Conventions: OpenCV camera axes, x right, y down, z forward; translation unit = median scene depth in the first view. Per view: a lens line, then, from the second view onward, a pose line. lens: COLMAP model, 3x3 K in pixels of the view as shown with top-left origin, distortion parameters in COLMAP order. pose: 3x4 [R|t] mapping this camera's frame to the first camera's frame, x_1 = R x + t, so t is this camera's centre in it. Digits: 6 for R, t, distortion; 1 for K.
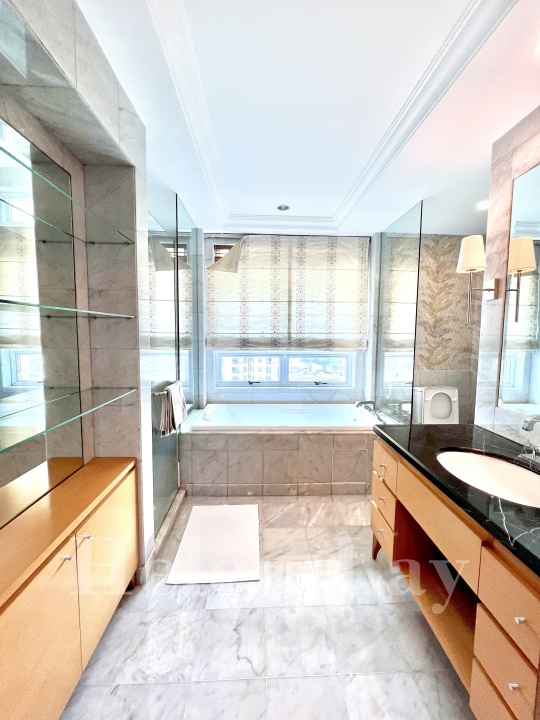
lens RADIAL K [[289.8, 0, 270.9], [0, 289.8, 357.7], [0, 0, 1]] dist [-0.003571, -0.000385]
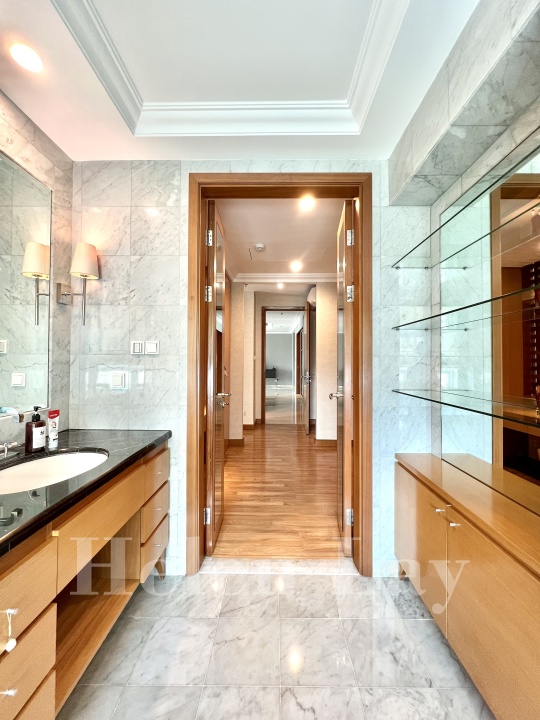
lens RADIAL K [[289.8, 0, 271.4], [0, 289.8, 359.3], [0, 0, 1]] dist [-0.003571, -0.000385]
pose [[-0.998498, -0.016258, 0.052315, -0.018515], [-0.012424, 0.997269, 0.072799, -0.042638], [-0.053356, 0.072040, -0.995974, 1.811074]]
